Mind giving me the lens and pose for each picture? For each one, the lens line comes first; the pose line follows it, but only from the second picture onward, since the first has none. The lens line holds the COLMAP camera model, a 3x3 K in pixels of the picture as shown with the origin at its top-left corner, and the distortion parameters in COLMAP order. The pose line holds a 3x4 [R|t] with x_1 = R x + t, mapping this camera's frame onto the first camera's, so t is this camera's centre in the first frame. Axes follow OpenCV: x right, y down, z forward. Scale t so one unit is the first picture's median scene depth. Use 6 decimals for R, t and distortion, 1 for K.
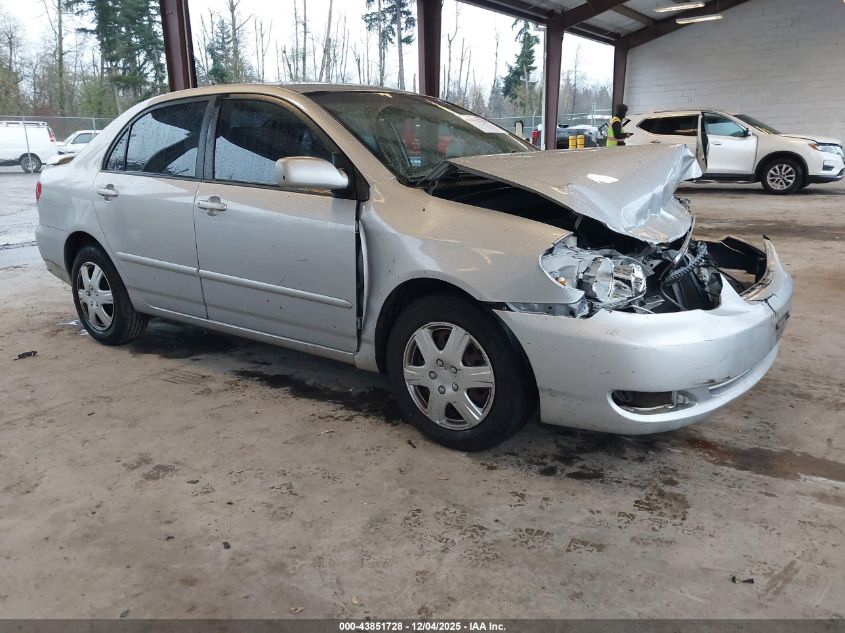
lens RADIAL K [[683.3, 0, 418.5], [0, 683.3, 256.3], [0, 0, 1]] dist [0.089441, -0.174436]
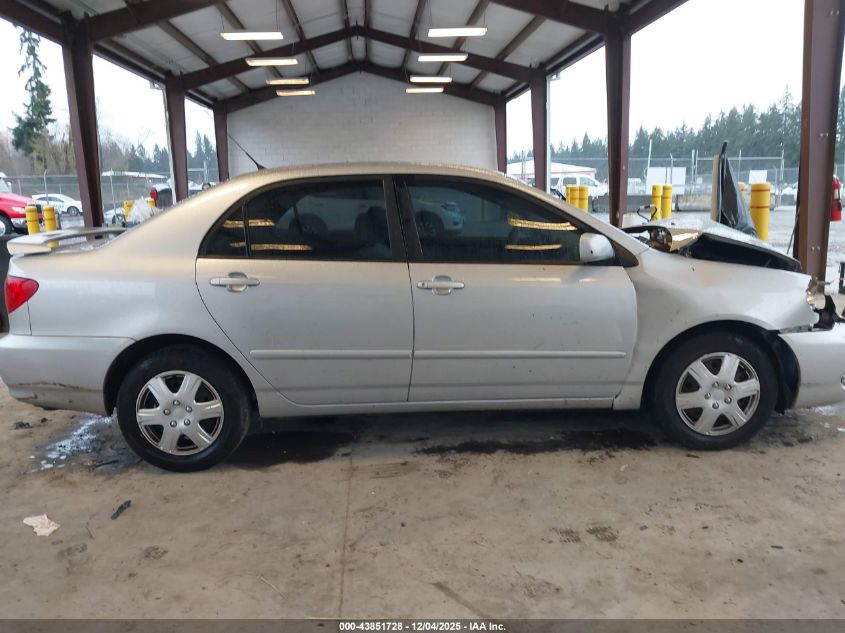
lens RADIAL K [[683.3, 0, 418.5], [0, 683.3, 256.3], [0, 0, 1]] dist [0.089441, -0.174436]
pose [[0.779498, -0.062620, 0.623267, -0.865323], [0.112846, 0.992750, -0.041392, -0.068562], [-0.616157, 0.102598, 0.780913, 0.214085]]
